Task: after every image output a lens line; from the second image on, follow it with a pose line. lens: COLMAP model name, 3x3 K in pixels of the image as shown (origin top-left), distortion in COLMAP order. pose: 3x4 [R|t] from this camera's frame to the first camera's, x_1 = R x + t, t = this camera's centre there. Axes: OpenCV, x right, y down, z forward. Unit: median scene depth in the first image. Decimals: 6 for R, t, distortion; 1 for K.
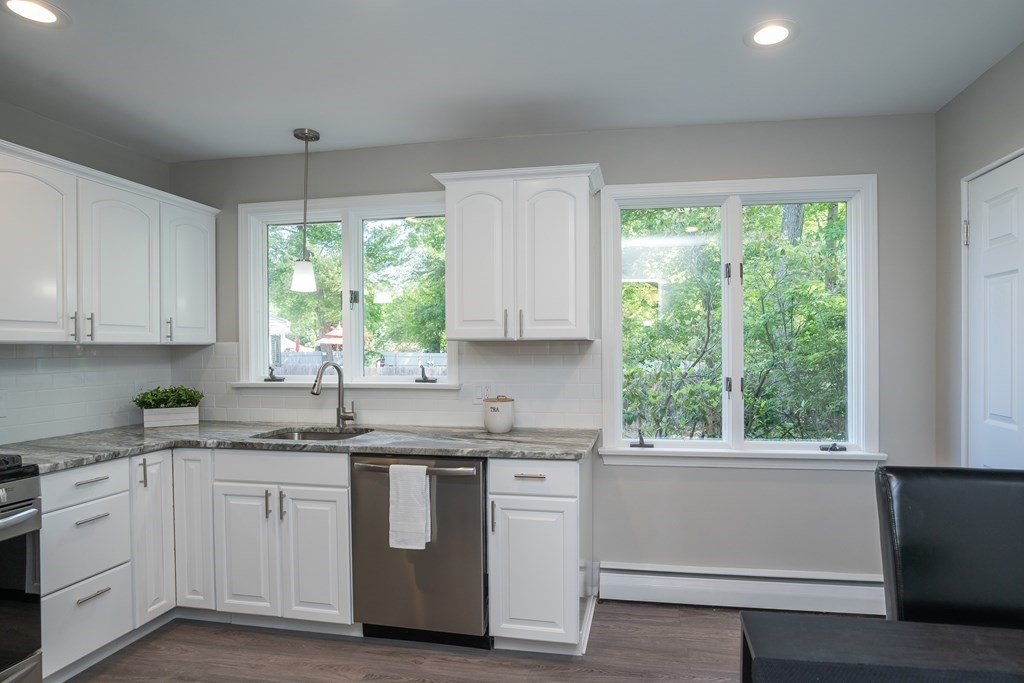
lens RADIAL K [[550.3, 0, 537.3], [0, 550.3, 351.9], [0, 0, 1]] dist [-0.015903, 0.000880]
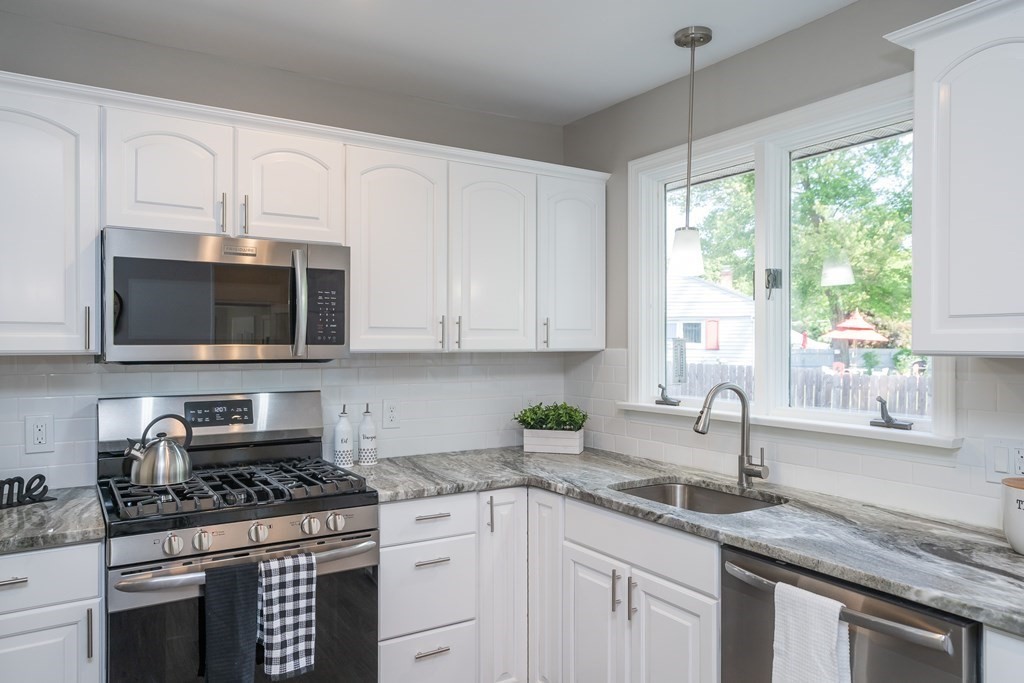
lens RADIAL K [[708.1, 0, 522.3], [0, 708.1, 346.6], [0, 0, 1]] dist [-0.003279, 0.015230]
pose [[0.692017, 0.010060, -0.721811, 0.060482], [-0.010139, 0.999940, 0.004216, -0.028902], [0.721810, 0.004401, 0.692077, 0.293080]]
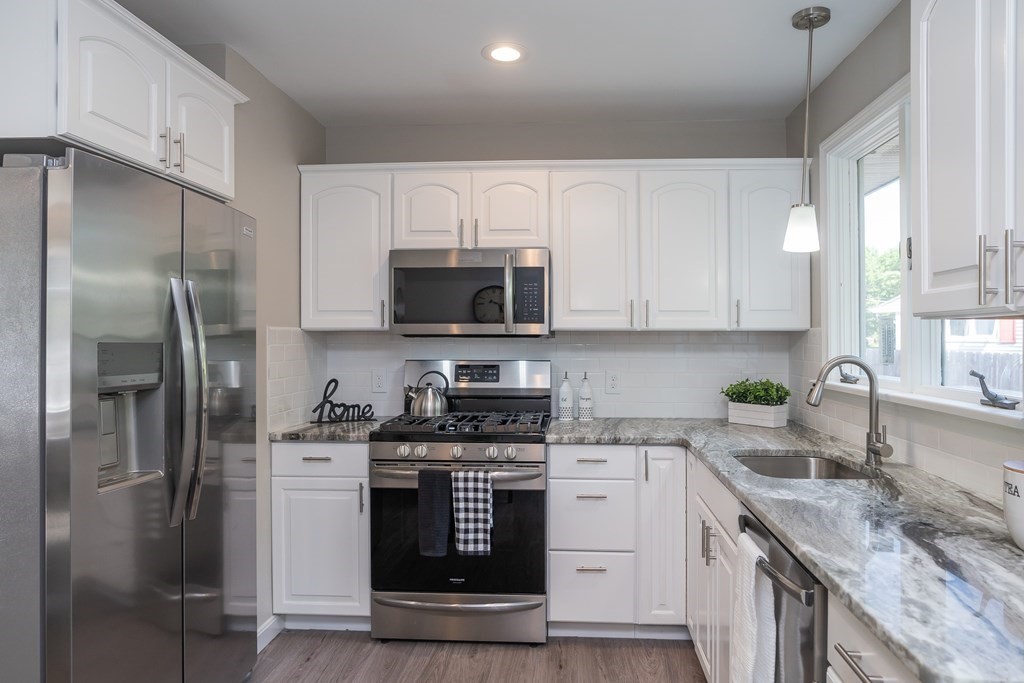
lens RADIAL K [[638.1, 0, 535.0], [0, 638.1, 338.6], [0, 0, 1]] dist [-0.033394, 0.027207]
pose [[0.145109, 0.007211, -0.989389, 0.332792], [-0.009434, 0.999938, 0.005904, -0.004441], [0.989371, 0.008477, 0.145168, 0.613316]]
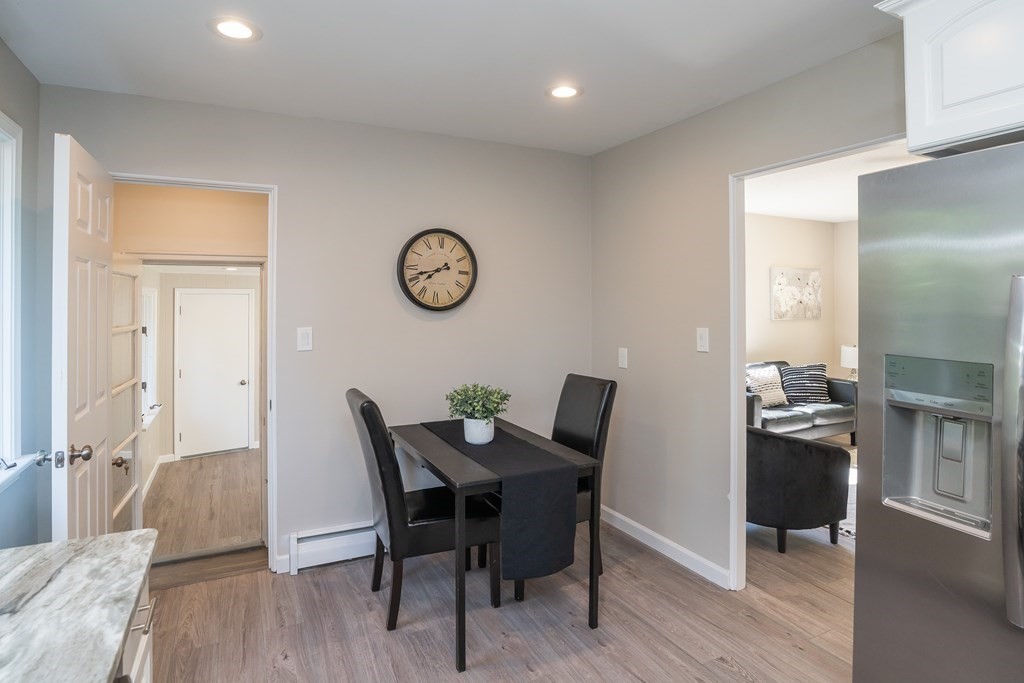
lens RADIAL K [[558.8, 0, 508.6], [0, 558.8, 299.4], [0, 0, 1]] dist [-0.027078, 0.000444]
pose [[-0.619520, 0.011424, 0.784898, -0.536501], [0.013615, 0.999900, -0.003807, -0.048049], [-0.784863, 0.008328, -0.619613, 0.907626]]
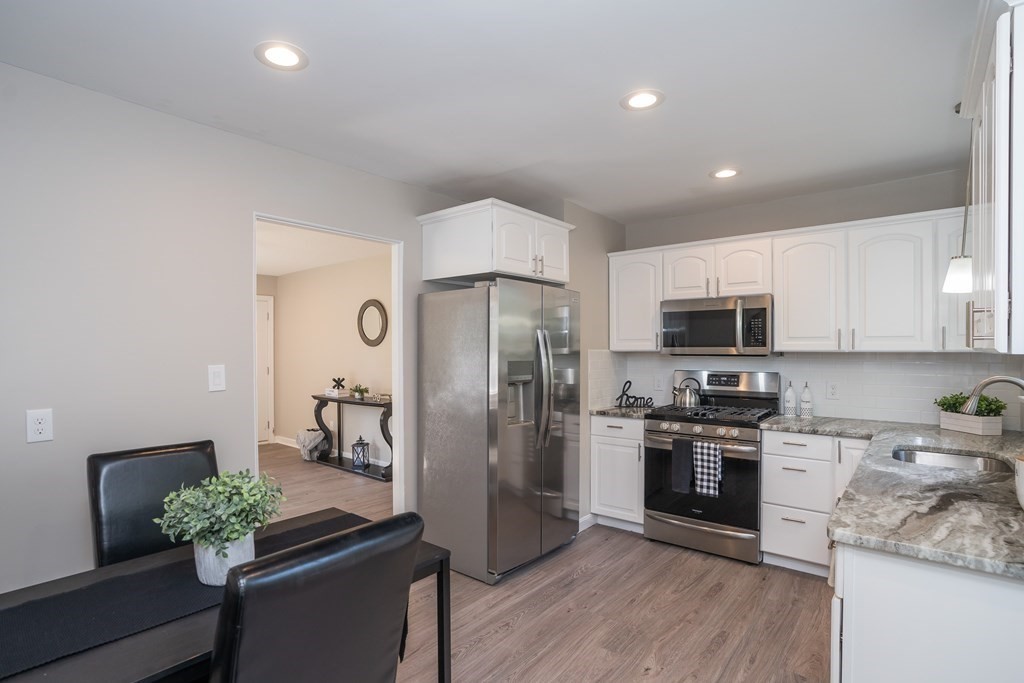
lens RADIAL K [[499.1, 0, 507.3], [0, 499.1, 352.6], [0, 0, 1]] dist [-0.033070, 0.007101]
pose [[-0.454392, 0.011485, -0.890728, 0.646988], [-0.004267, 0.999877, 0.015069, -0.027221], [0.890792, 0.010648, -0.454287, 0.784583]]
